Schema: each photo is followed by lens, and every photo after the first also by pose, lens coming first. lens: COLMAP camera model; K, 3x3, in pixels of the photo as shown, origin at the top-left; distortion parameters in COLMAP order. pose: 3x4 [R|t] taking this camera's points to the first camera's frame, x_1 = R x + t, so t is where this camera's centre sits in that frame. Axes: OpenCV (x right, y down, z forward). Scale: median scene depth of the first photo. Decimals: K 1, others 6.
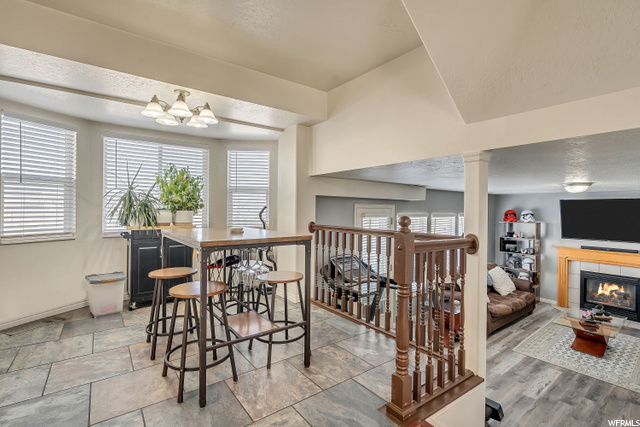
lens RADIAL K [[294.8, 0, 321.8], [0, 294.8, 211.5], [0, 0, 1]] dist [0.001804, 0.000897]
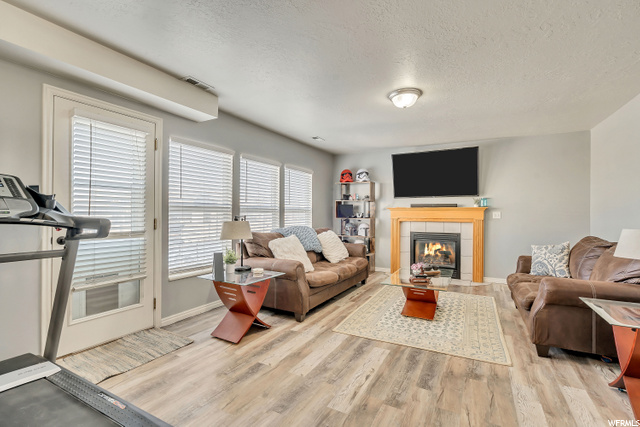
lens RADIAL K [[294.8, 0, 321.8], [0, 294.8, 211.5], [0, 0, 1]] dist [0.001804, 0.000897]
pose [[0.909386, -0.000910, 0.415952, 0.290145], [0.004819, 0.999954, -0.008349, 0.171563], [-0.415926, 0.009597, 0.909348, 0.332326]]
